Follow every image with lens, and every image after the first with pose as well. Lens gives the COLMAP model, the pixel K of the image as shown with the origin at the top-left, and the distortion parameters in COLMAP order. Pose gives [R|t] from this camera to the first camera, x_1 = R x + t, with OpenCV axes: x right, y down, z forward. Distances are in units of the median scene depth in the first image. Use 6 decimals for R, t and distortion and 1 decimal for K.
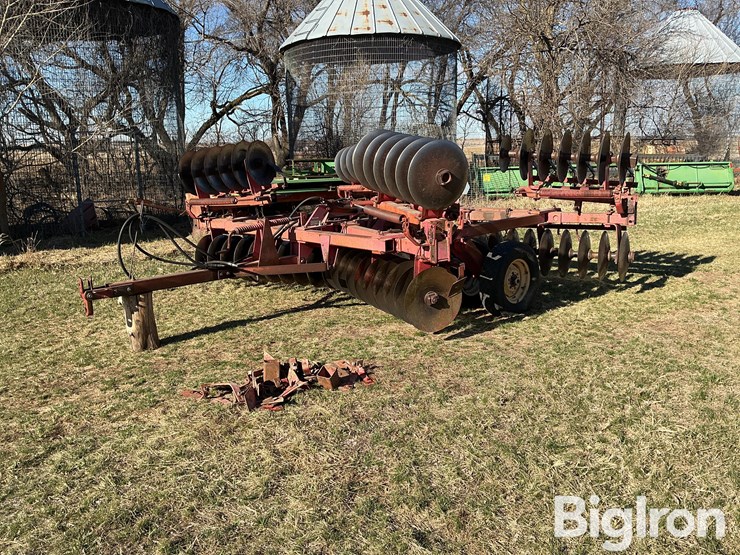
lens RADIAL K [[637.7, 0, 370.0], [0, 637.7, 277.5], [0, 0, 1]] dist [0.105752, -0.235461]
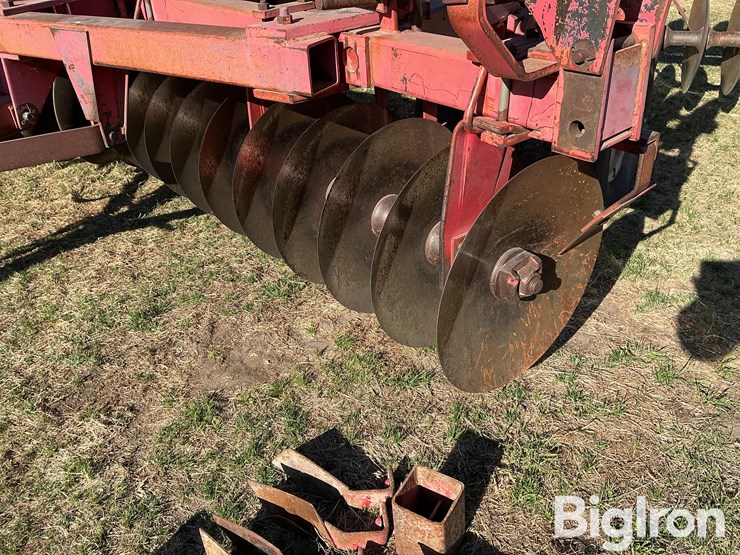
lens RADIAL K [[615.8, 0, 362.4], [0, 615.8, 275.9], [0, 0, 1]] dist [0.094218, -0.184775]
pose [[0.970583, -0.139696, 0.196094, -0.014598], [0.063607, 0.934303, 0.350760, -0.056624], [-0.232211, -0.327969, 0.915704, 0.727007]]
